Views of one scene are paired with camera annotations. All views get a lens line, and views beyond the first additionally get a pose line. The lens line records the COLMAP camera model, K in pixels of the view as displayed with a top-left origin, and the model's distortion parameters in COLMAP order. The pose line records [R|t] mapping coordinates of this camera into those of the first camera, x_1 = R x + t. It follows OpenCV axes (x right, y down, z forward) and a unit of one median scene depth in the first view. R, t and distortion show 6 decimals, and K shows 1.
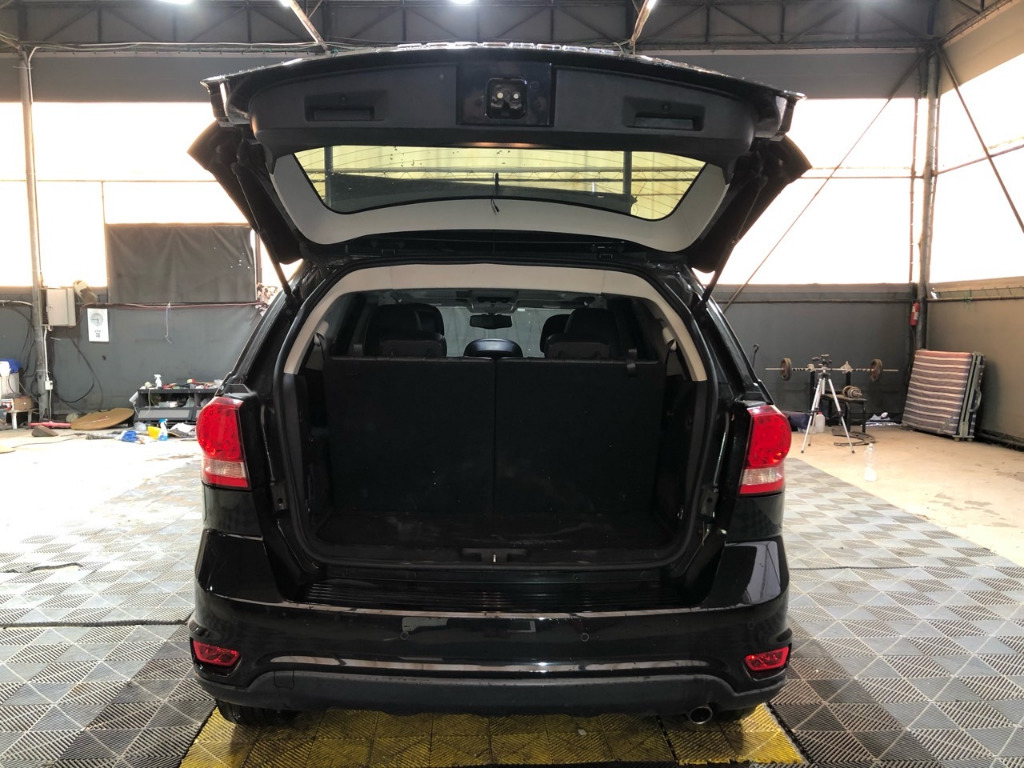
lens RADIAL K [[834.8, 0, 511.9], [0, 834.8, 382.9], [0, 0, 1]] dist [0.002736, -0.004907]
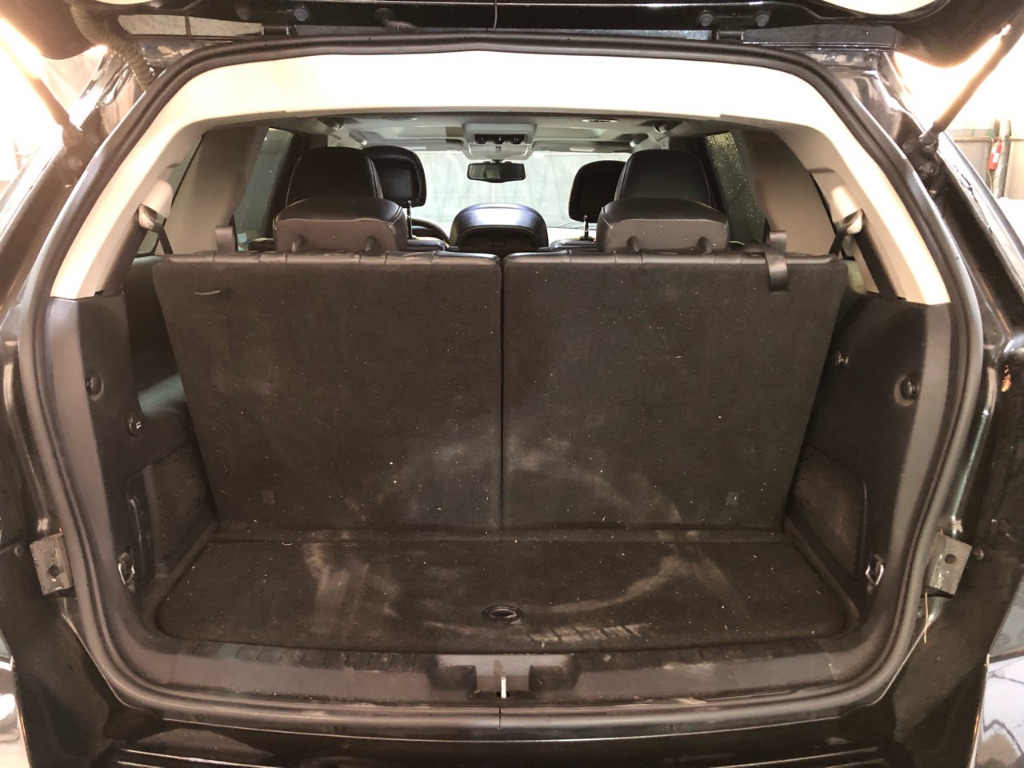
lens RADIAL K [[834.8, 0, 508.7], [0, 834.8, 390.8], [0, 0, 1]] dist [0.002736, -0.004907]
pose [[0.999862, -0.006401, -0.015338, -0.008225], [0.009137, 0.982590, 0.185564, -0.041139], [0.013884, -0.185678, 0.982513, 0.487354]]
